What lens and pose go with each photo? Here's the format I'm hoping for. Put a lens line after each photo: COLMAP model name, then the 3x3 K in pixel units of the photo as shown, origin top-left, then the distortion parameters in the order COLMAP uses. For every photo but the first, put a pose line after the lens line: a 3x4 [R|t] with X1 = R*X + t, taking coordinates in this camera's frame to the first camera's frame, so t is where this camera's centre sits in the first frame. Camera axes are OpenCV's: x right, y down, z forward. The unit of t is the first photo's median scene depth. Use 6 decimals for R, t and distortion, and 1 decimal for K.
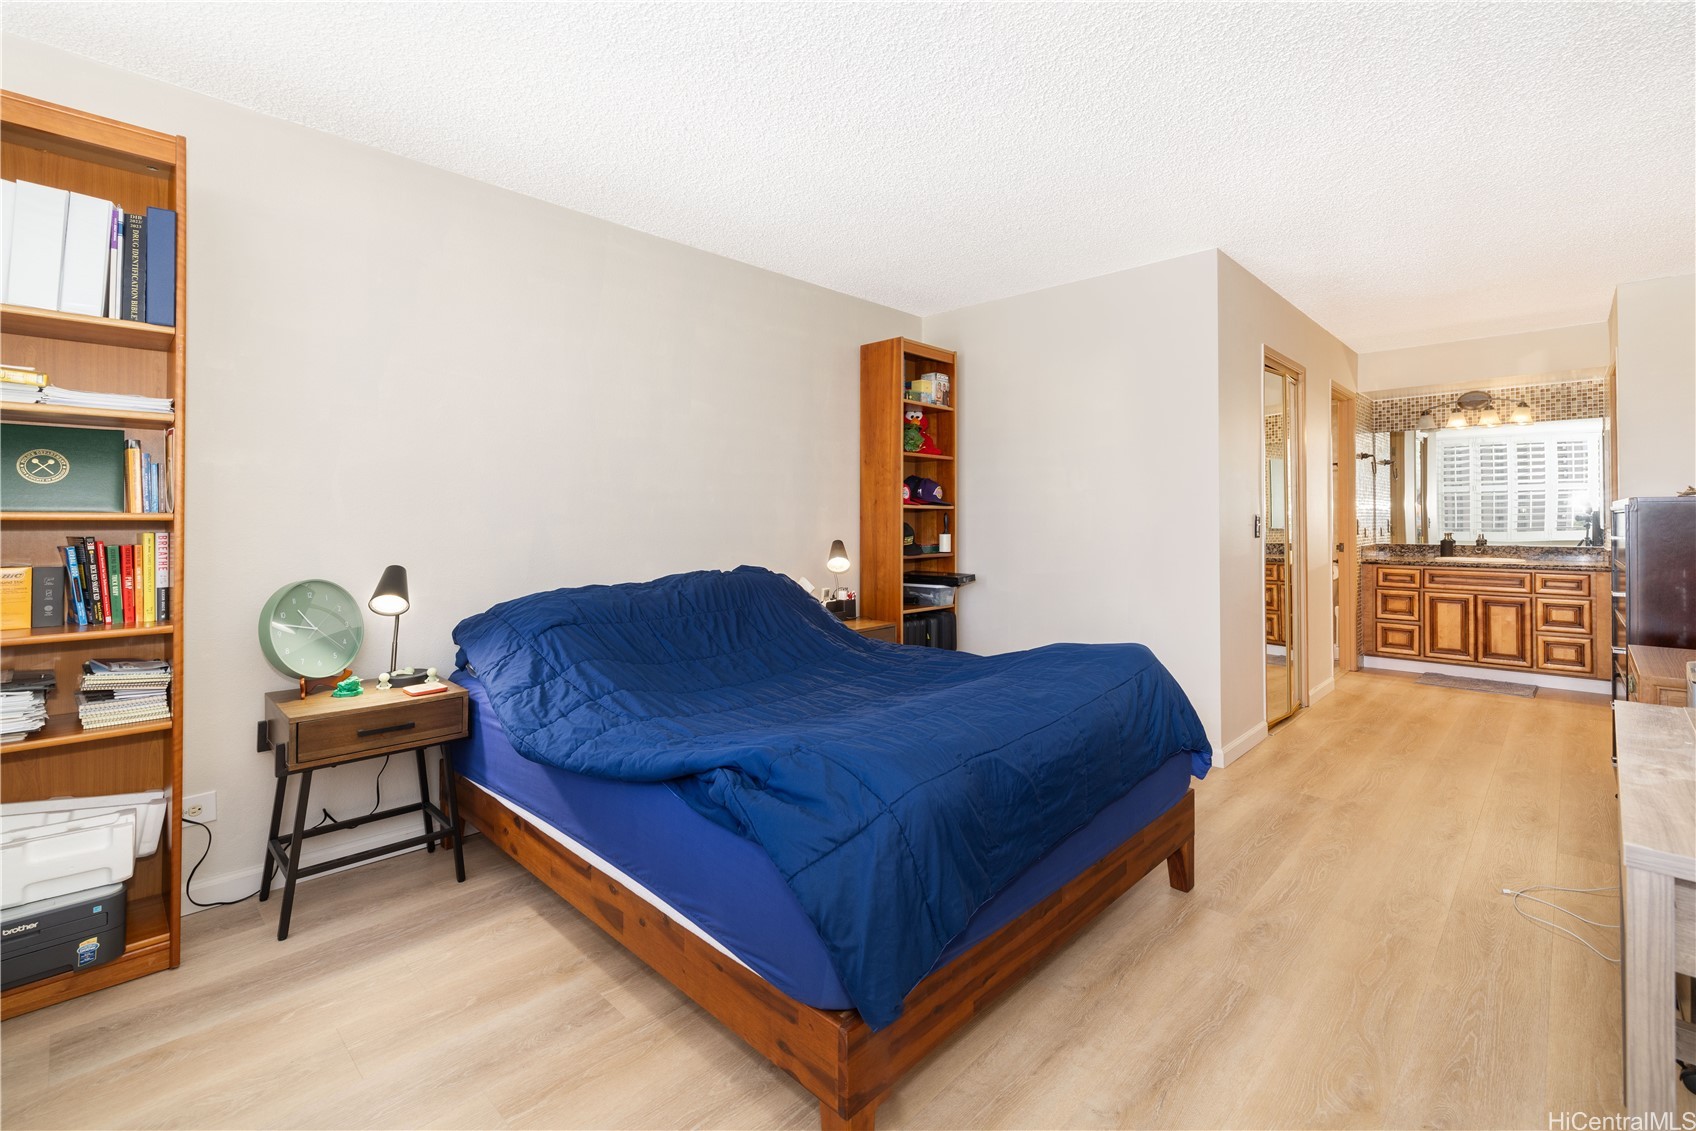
lens RADIAL K [[732.8, 0, 867.2], [0, 732.8, 515.2], [0, 0, 1]] dist [-0.002566, -0.000062]
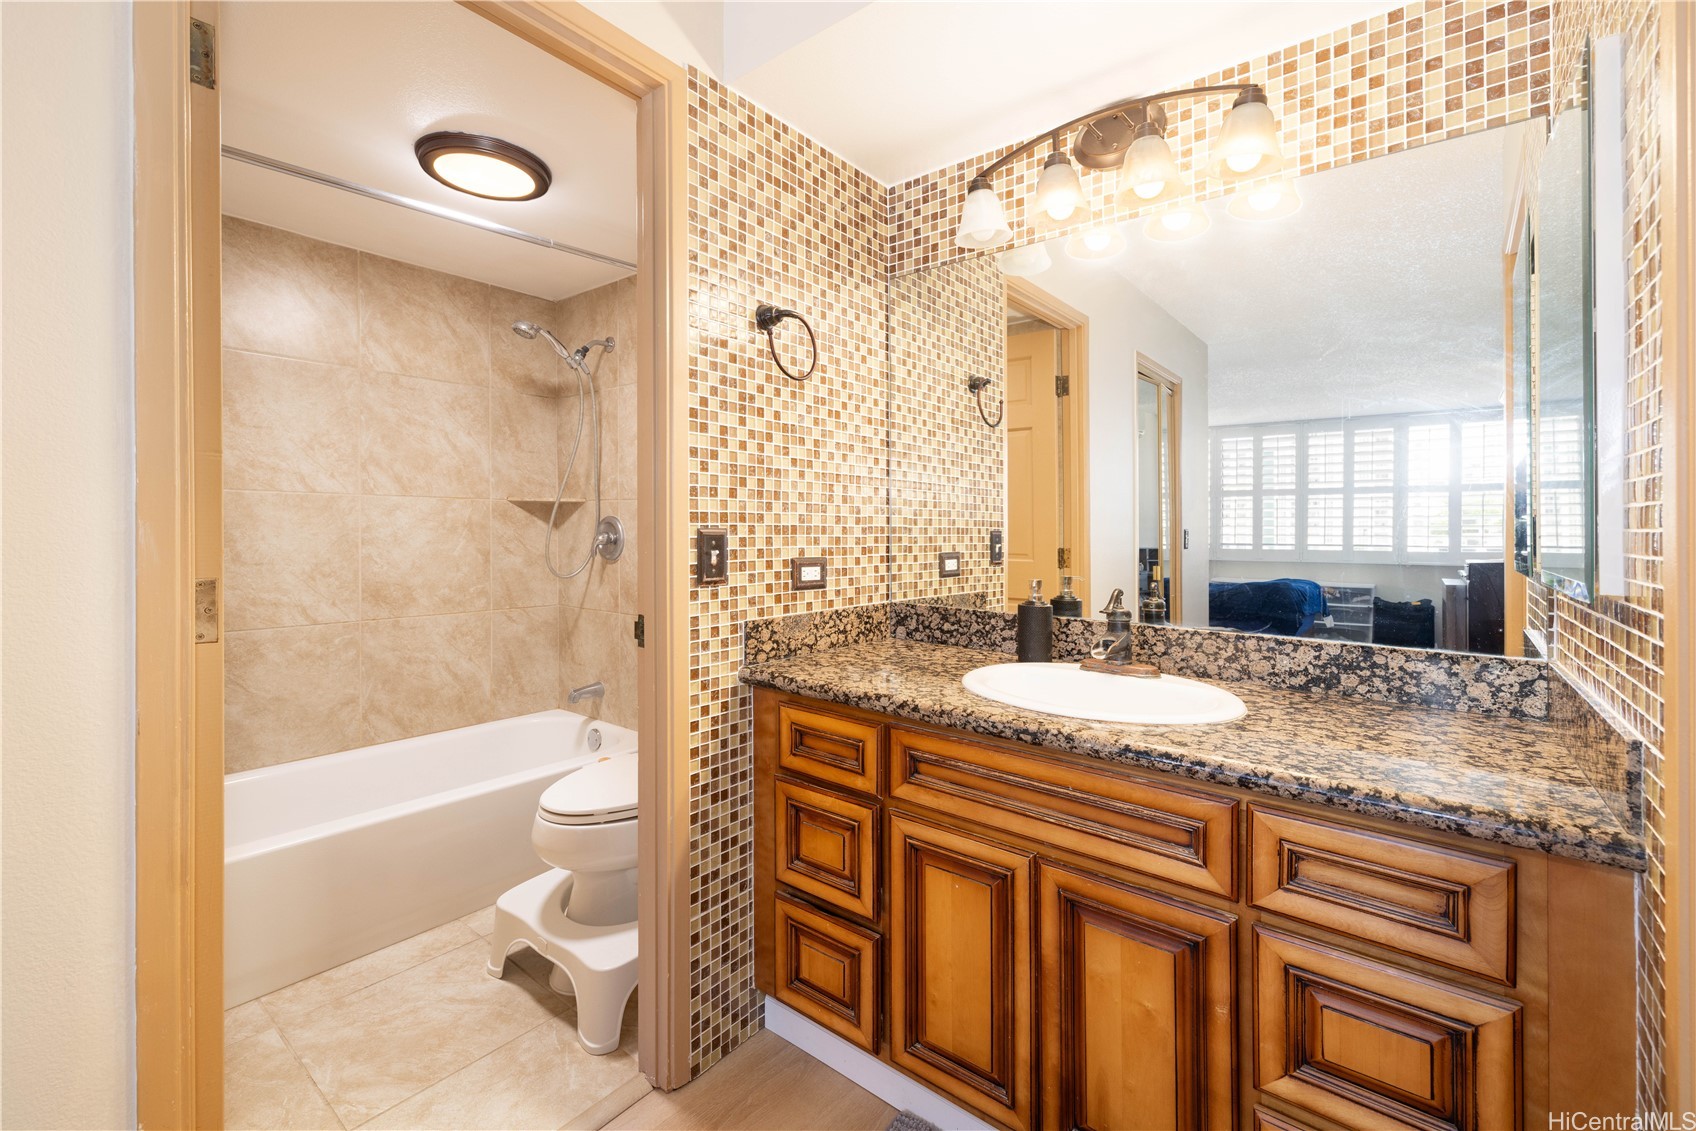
lens RADIAL K [[732.8, 0, 820.4], [0, 732.8, 519.9], [0, 0, 1]] dist [-0.002566, -0.000062]
pose [[0.996618, 0.004816, 0.082029, 0.749112], [-0.005063, 0.999983, 0.002799, -0.000144], [-0.082014, -0.003205, 0.996626, 0.778783]]
